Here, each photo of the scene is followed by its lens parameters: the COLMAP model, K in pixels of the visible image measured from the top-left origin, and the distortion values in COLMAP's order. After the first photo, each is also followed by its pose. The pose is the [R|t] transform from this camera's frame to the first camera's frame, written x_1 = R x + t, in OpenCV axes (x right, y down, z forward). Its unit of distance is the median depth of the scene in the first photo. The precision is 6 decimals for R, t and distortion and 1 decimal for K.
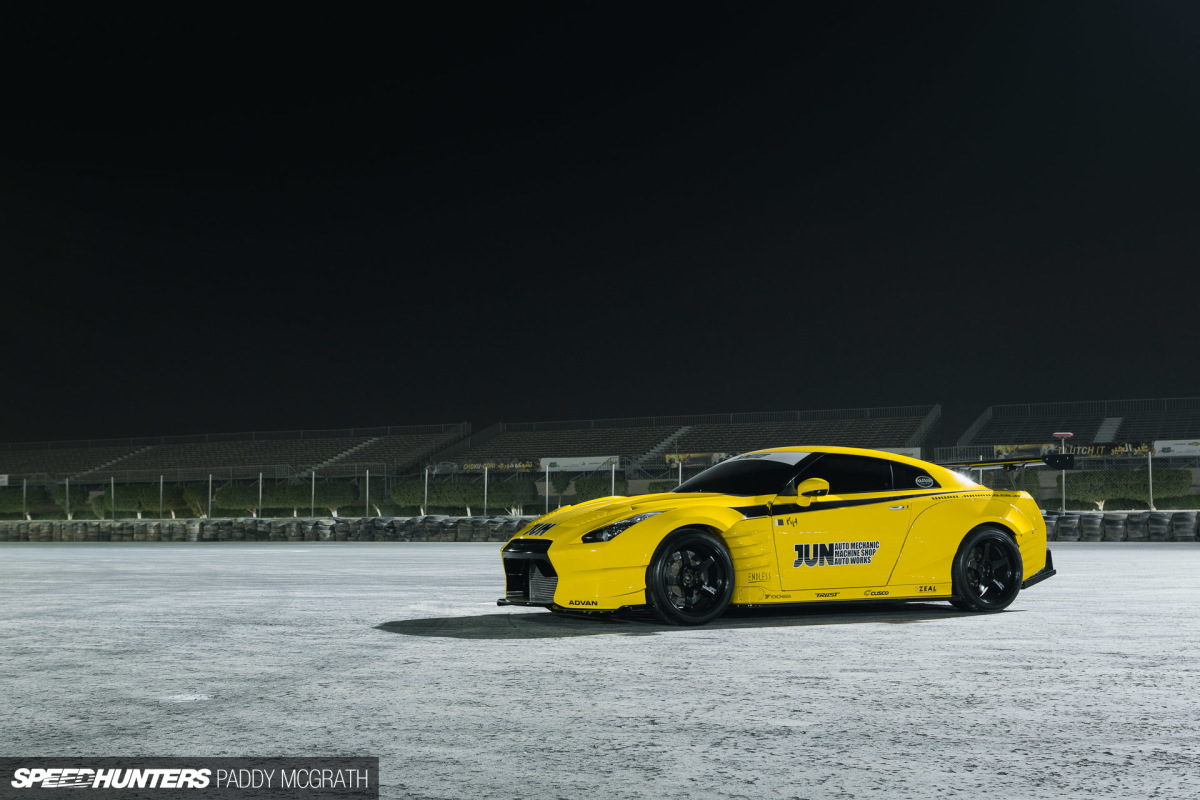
lens RADIAL K [[1439.0, 0, 597.3], [0, 1439.0, 397.3], [0, 0, 1]] dist [-0.030906, 0.000000]
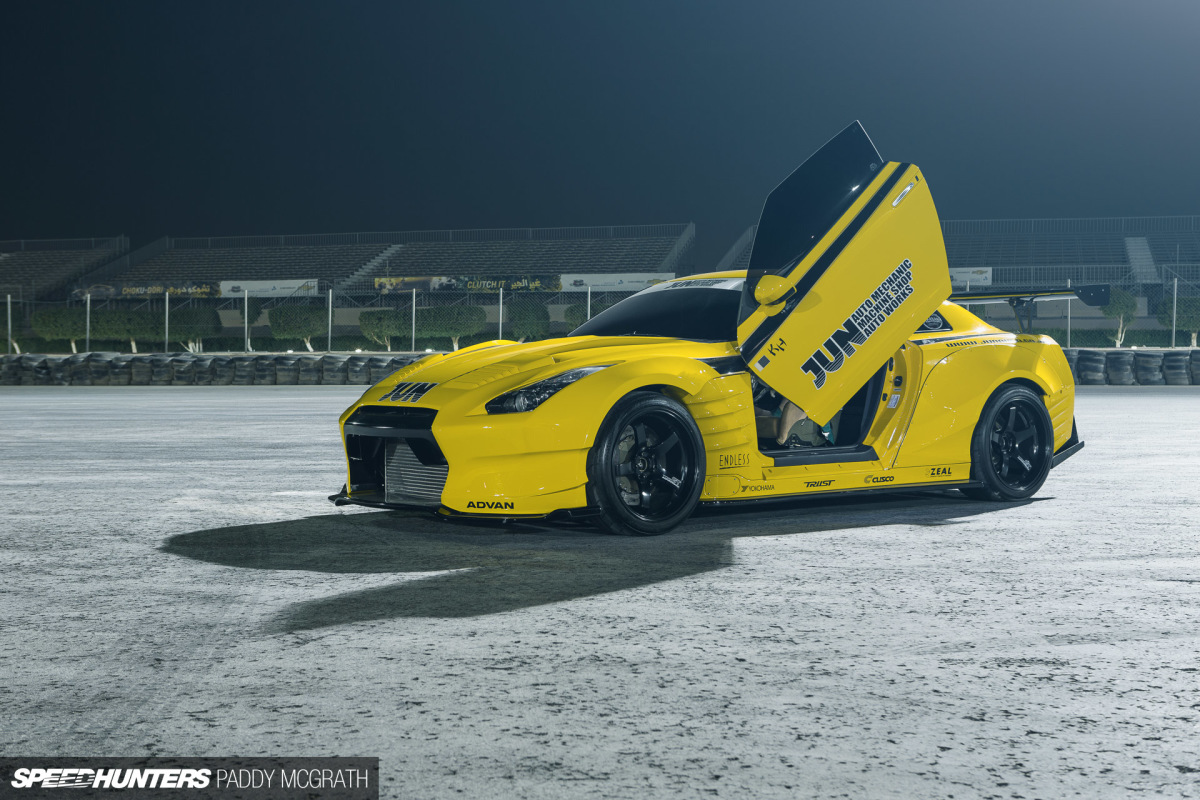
lens RADIAL K [[1656.3, 0, 603.2], [0, 1656.3, 395.7], [0, 0, 1]] dist [0.002697, 0.000000]
pose [[0.980247, -0.004144, 0.197732, -0.095516], [-0.017618, 0.993976, 0.108173, 0.009396], [-0.196990, -0.109519, 0.974269, 0.228617]]
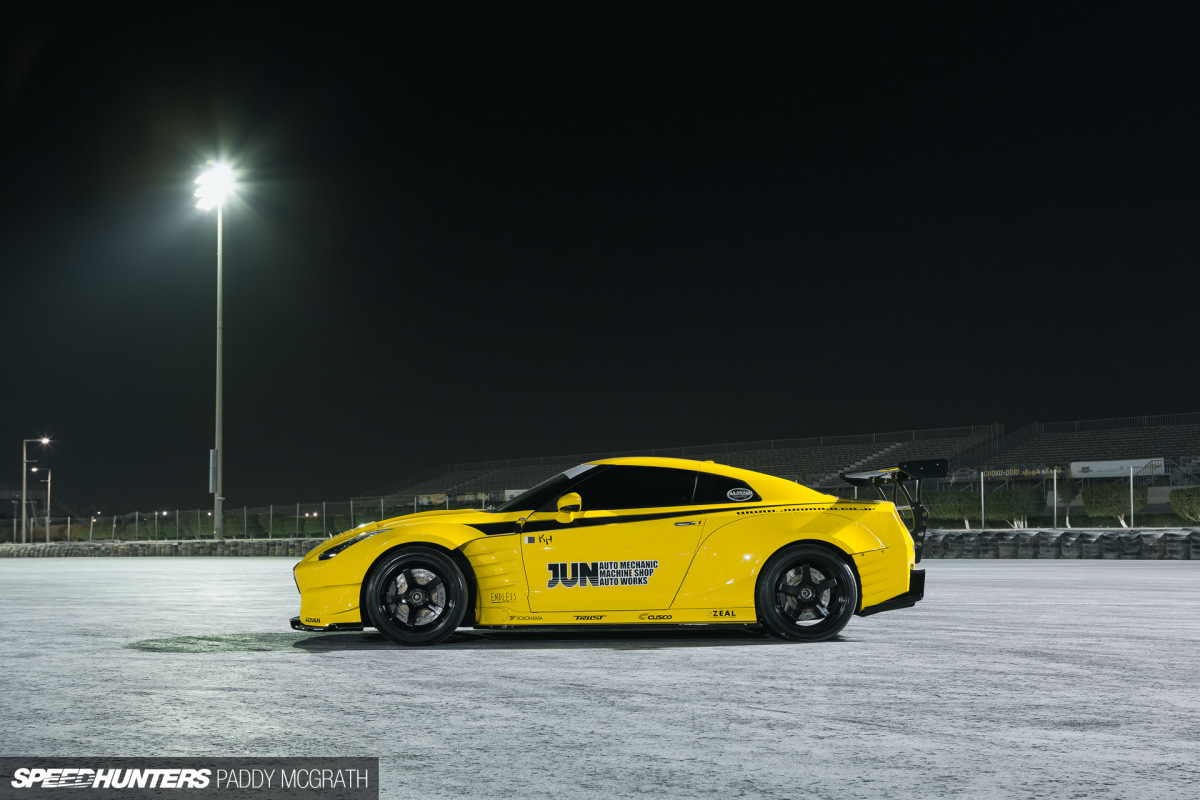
lens RADIAL K [[1585.1, 0, 599.2], [0, 1585.1, 404.3], [0, 0, 1]] dist [0.010666, 0.000000]
pose [[0.921748, -0.032413, -0.386433, 0.534693], [0.033938, 0.999420, -0.002877, 0.002104], [0.386302, -0.010463, 0.922313, 0.051373]]
